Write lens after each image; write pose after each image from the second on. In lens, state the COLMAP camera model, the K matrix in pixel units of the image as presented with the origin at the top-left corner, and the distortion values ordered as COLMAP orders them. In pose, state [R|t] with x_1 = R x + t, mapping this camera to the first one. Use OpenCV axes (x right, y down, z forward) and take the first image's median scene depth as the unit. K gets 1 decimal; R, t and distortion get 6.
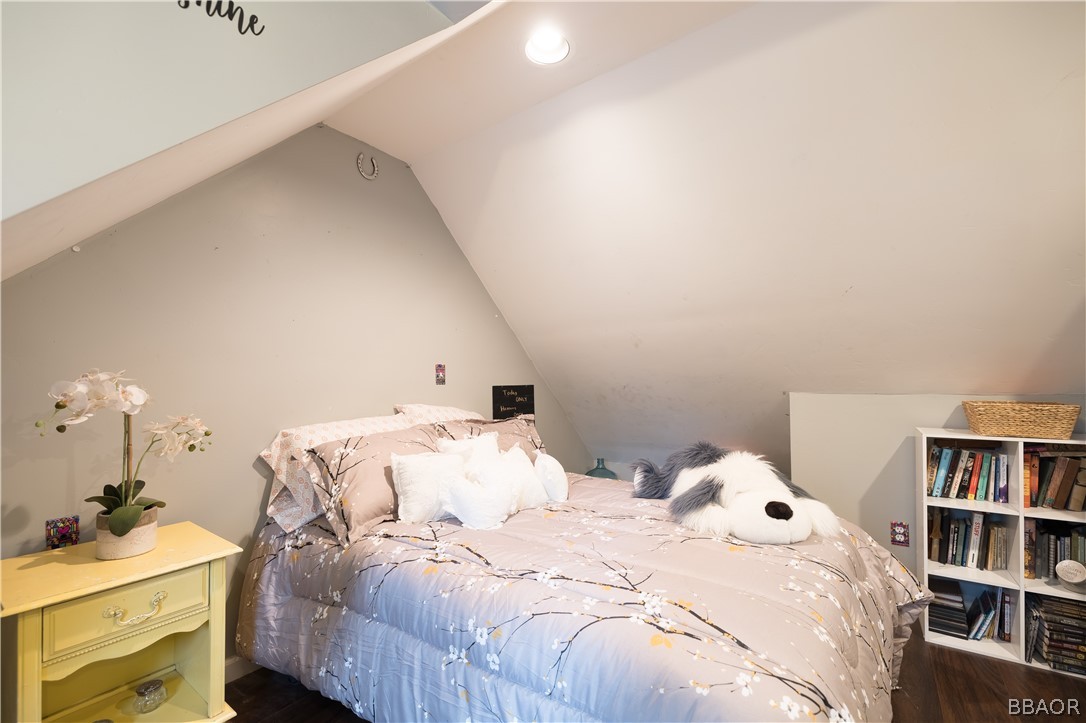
lens RADIAL K [[467.5, 0, 543.0], [0, 467.5, 361.5], [0, 0, 1]] dist [-0.002959, -0.000742]
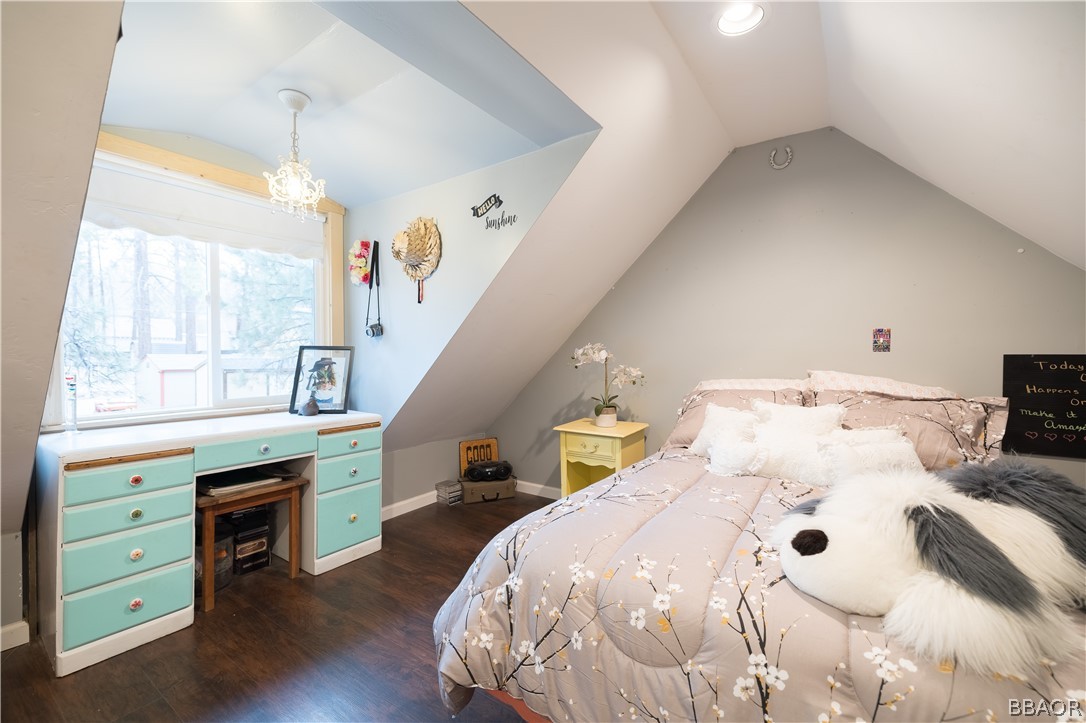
lens RADIAL K [[475.5, 0, 540.9], [0, 475.5, 346.5], [0, 0, 1]] dist [0.001170, -0.000109]
pose [[0.001504, 0.002348, -0.999996, 1.360008], [0.047373, 0.998874, 0.002416, 0.014295], [0.998876, -0.047376, 0.001391, 0.705037]]
